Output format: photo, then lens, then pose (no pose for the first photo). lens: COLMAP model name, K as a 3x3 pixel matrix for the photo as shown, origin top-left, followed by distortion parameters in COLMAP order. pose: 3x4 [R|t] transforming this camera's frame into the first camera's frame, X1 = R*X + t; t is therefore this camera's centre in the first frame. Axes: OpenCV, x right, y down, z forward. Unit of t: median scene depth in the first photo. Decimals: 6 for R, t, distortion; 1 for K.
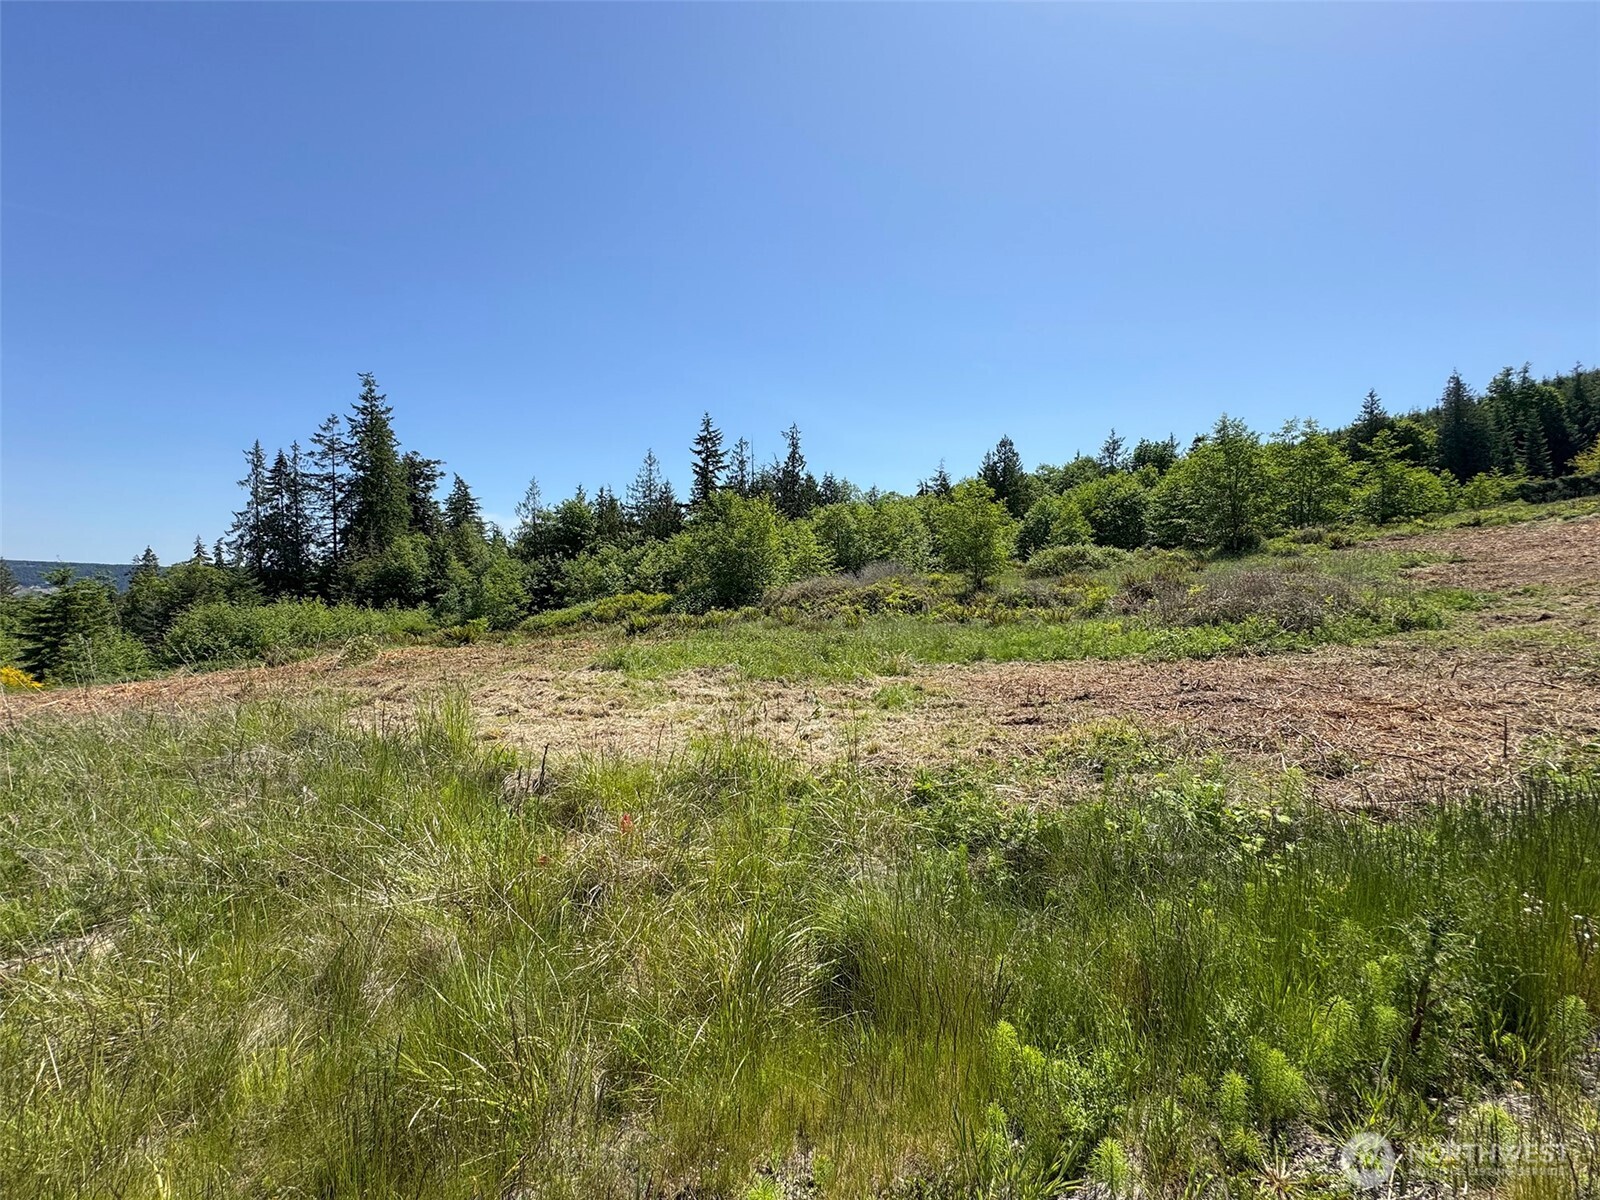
lens RADIAL K [[636.0, 0, 800.0], [0, 636.0, 600.0], [0, 0, 1]] dist [-0.003406, 0.000513]
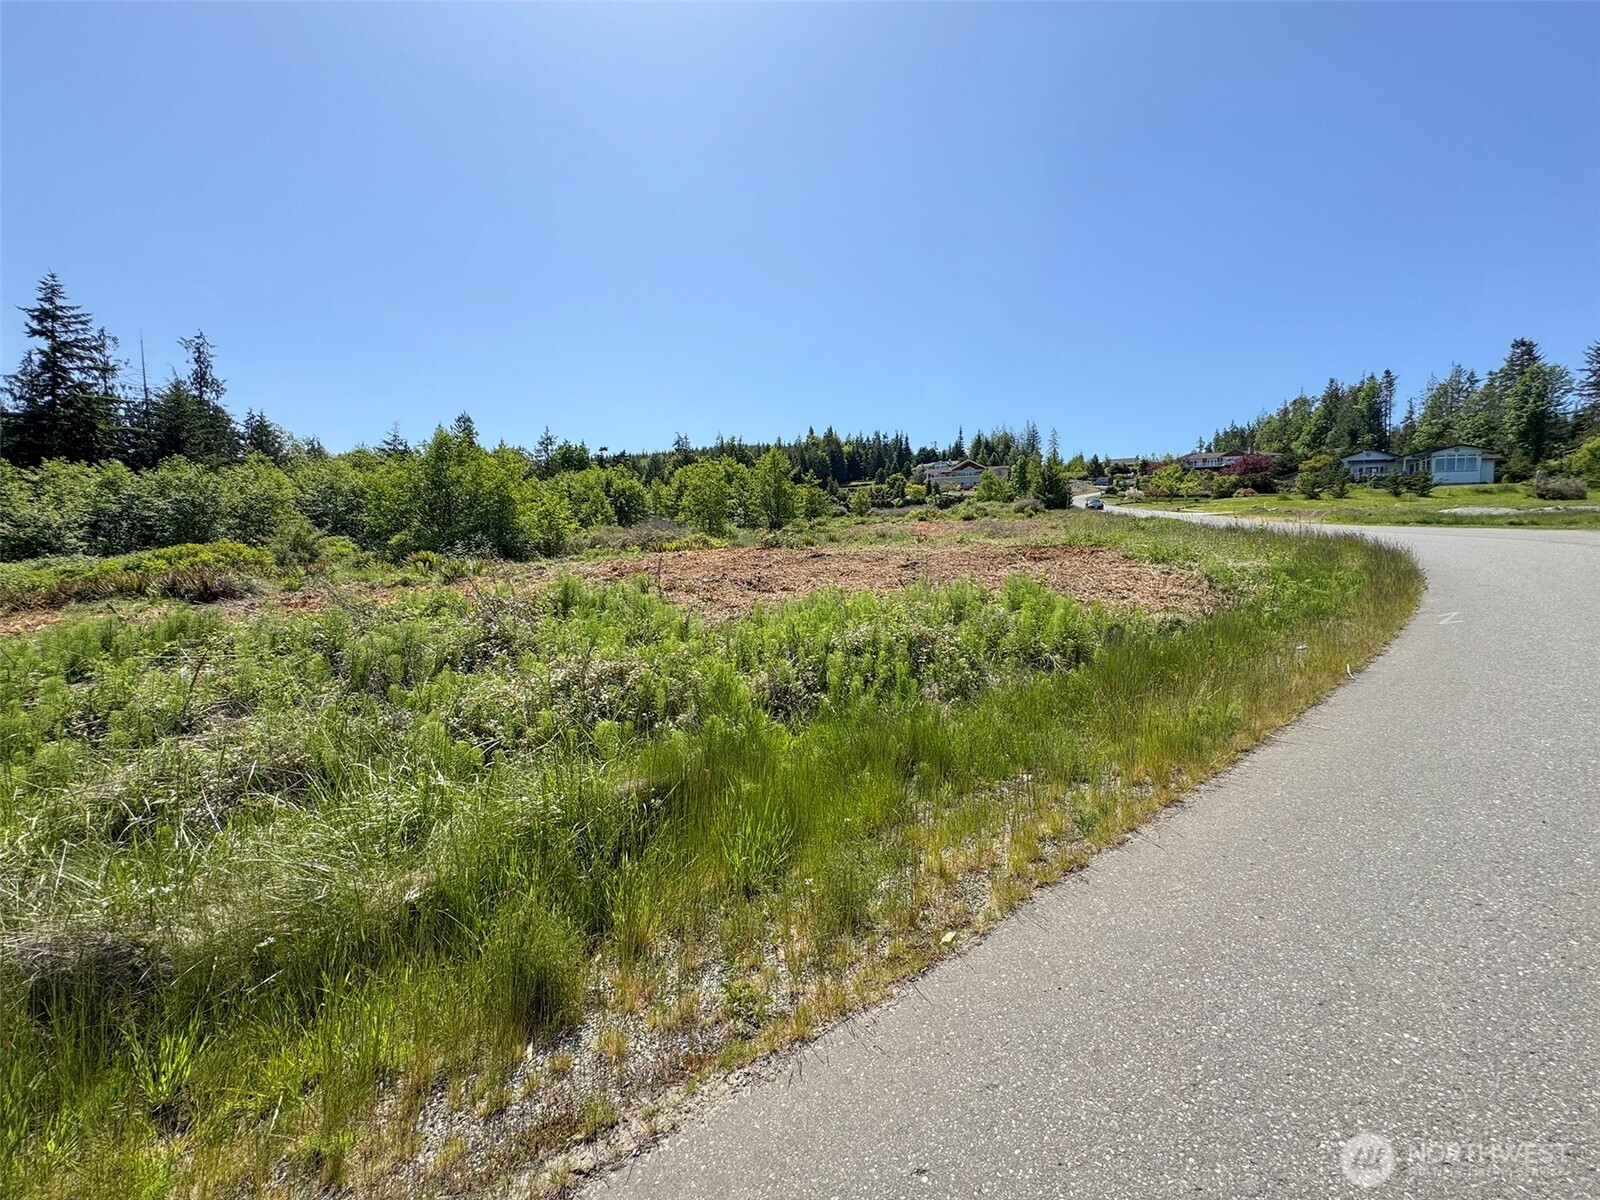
lens RADIAL K [[636.0, 0, 800.0], [0, 636.0, 600.0], [0, 0, 1]] dist [-0.003406, 0.000513]
pose [[0.506590, -0.031074, 0.861627, -0.308802], [0.024360, 0.999467, 0.021723, 0.030639], [-0.861843, 0.009985, 0.507077, 0.048237]]
